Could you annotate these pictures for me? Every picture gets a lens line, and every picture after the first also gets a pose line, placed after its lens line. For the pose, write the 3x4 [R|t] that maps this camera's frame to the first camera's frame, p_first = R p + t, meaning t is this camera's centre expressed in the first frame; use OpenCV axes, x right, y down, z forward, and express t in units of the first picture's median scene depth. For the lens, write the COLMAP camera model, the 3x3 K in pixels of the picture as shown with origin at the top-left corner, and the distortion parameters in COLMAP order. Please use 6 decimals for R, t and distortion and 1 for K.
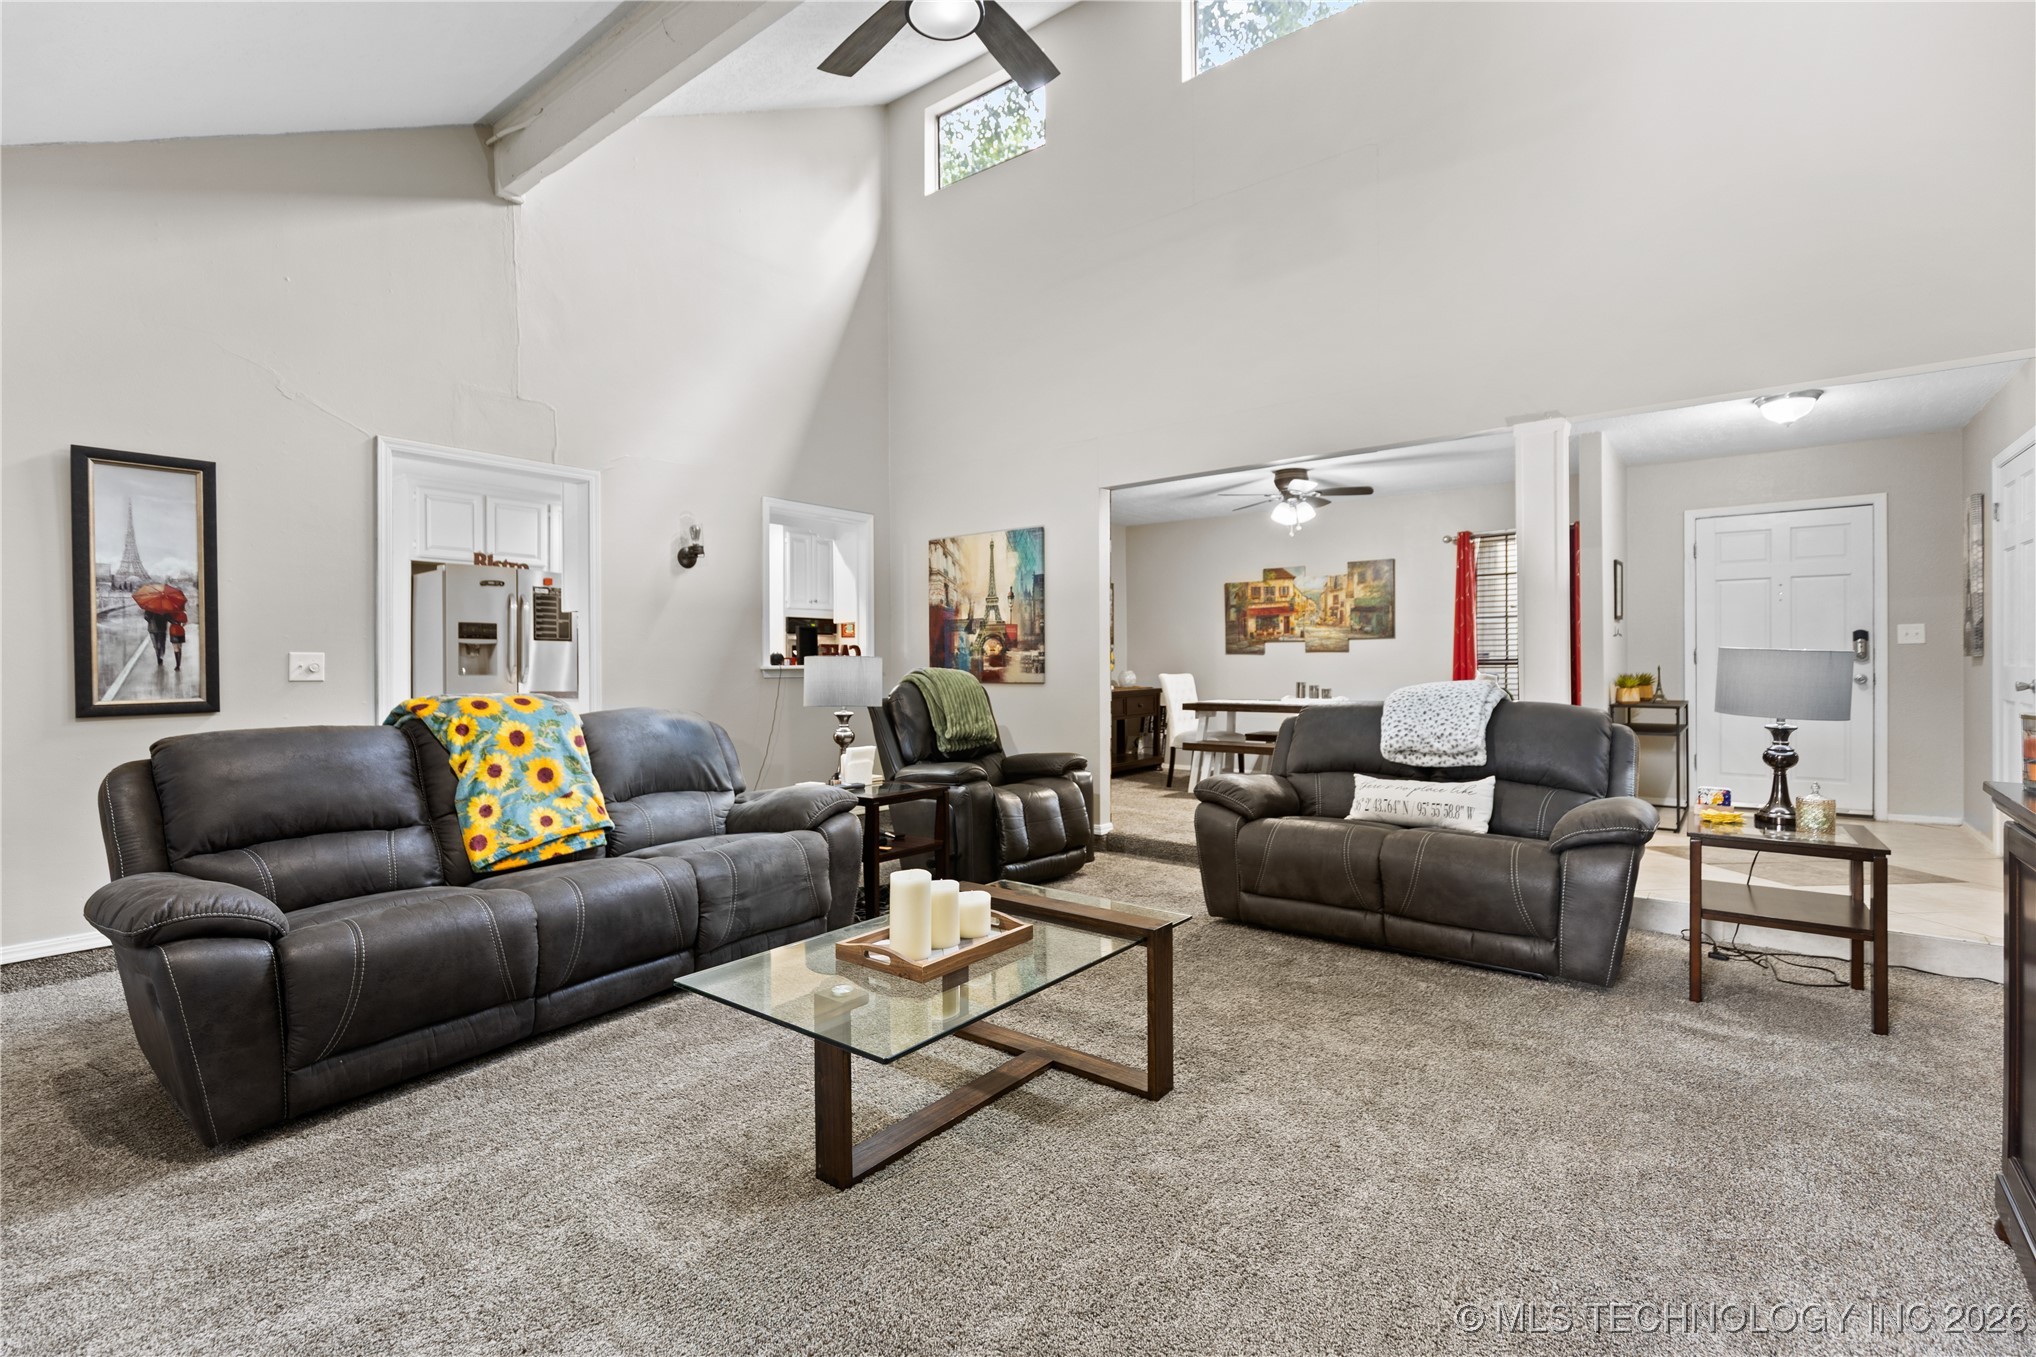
lens RADIAL K [[937.3, 0, 1021.3], [0, 937.3, 659.2], [0, 0, 1]] dist [0.012335, -0.000008]
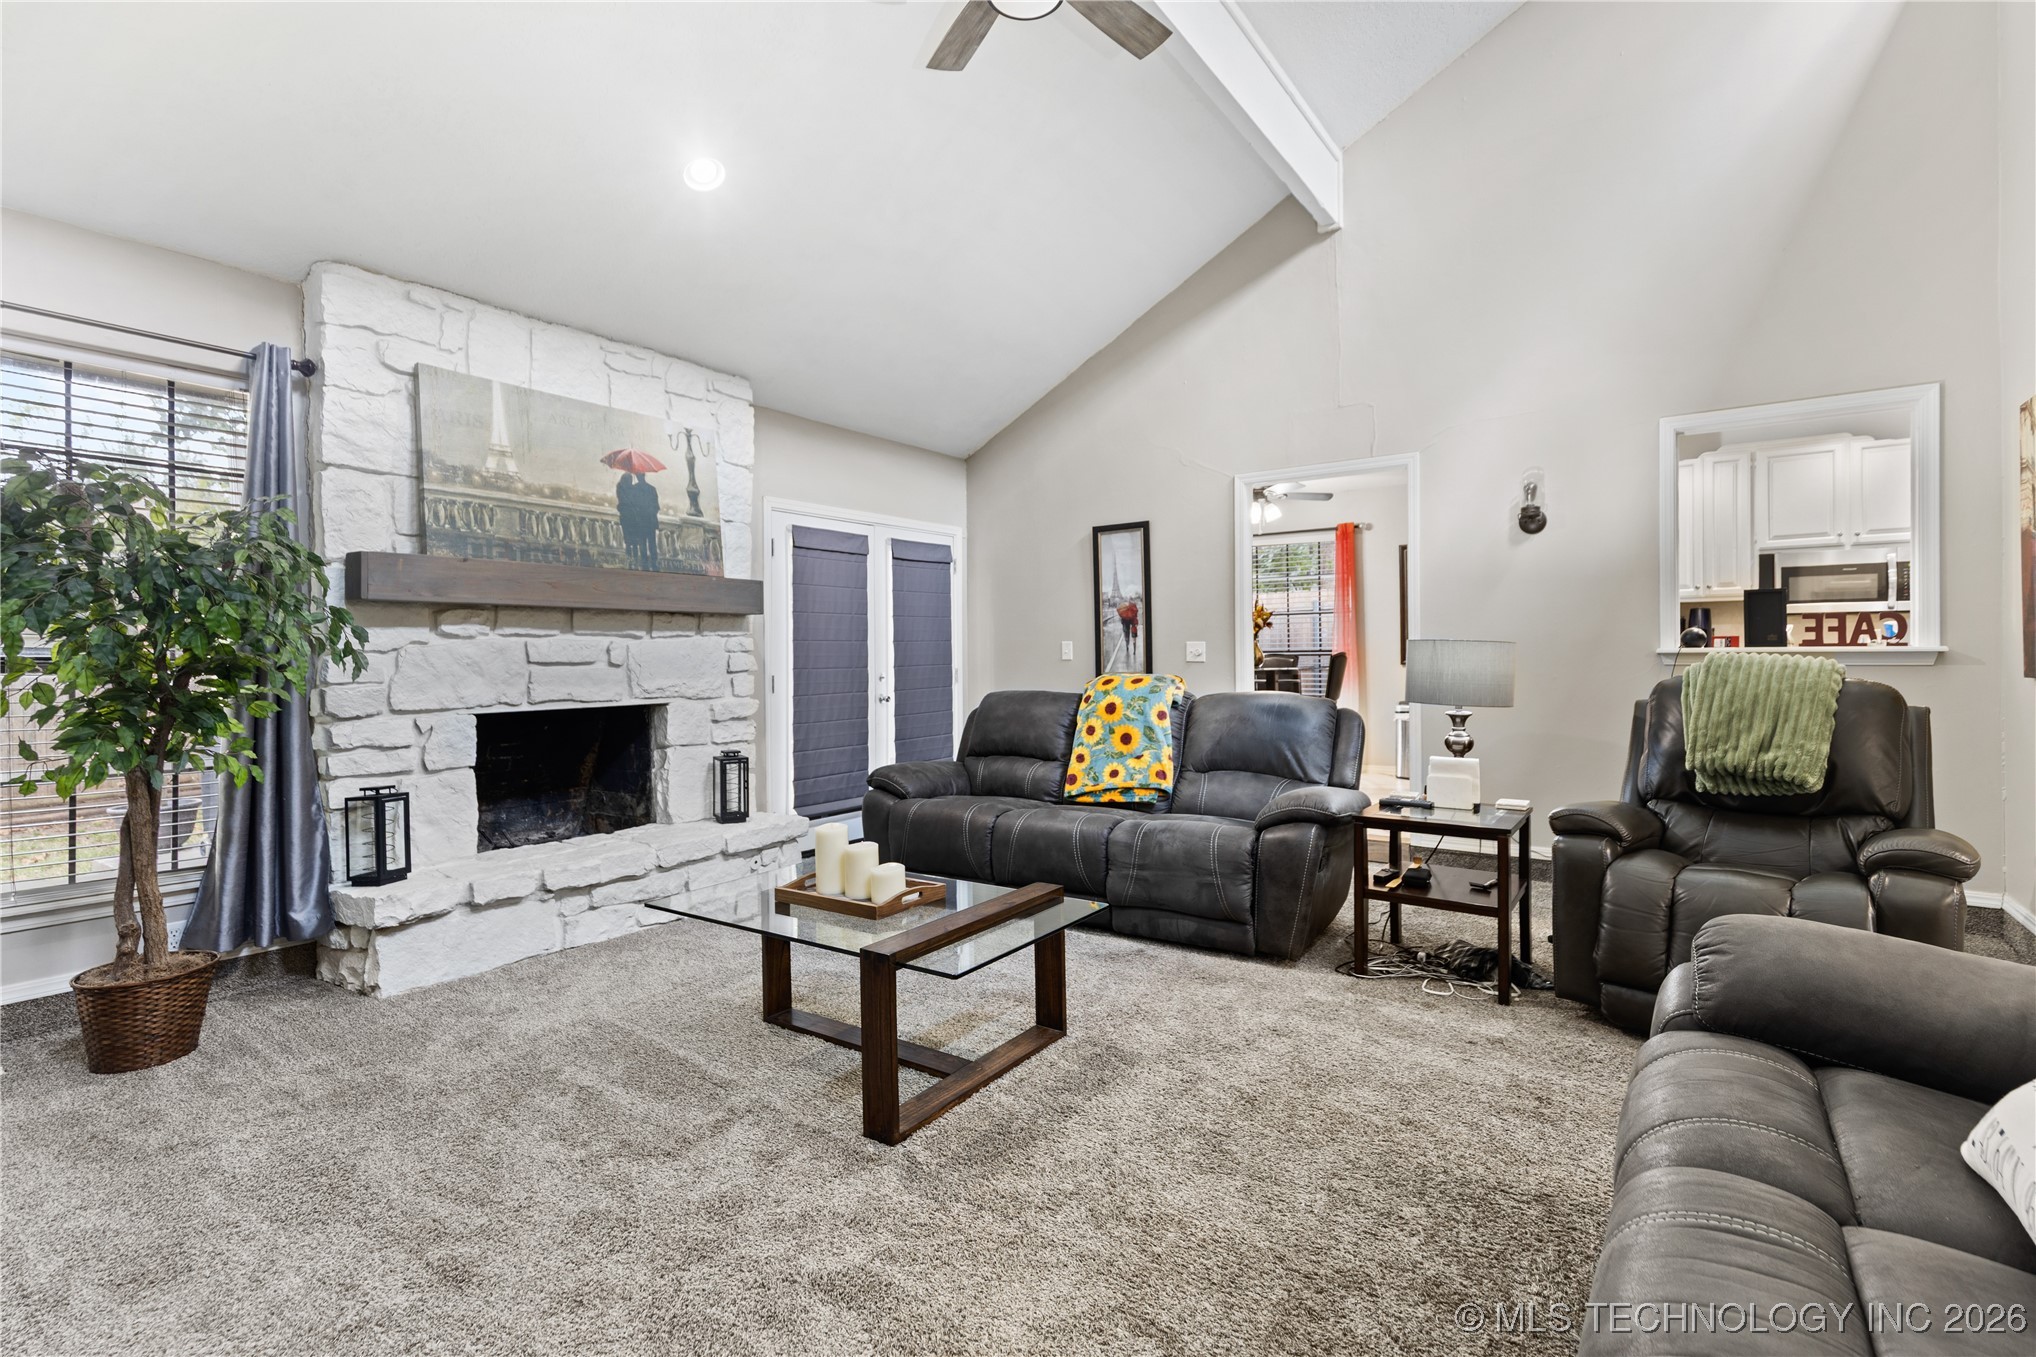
lens RADIAL K [[937.3, 0, 1021.3], [0, 937.3, 659.2], [0, 0, 1]] dist [0.012335, -0.000008]
pose [[0.052722, 0.012092, -0.998536, 0.730327], [0.015976, 0.999788, 0.012951, -0.003834], [0.998481, -0.016636, 0.052518, 0.762633]]
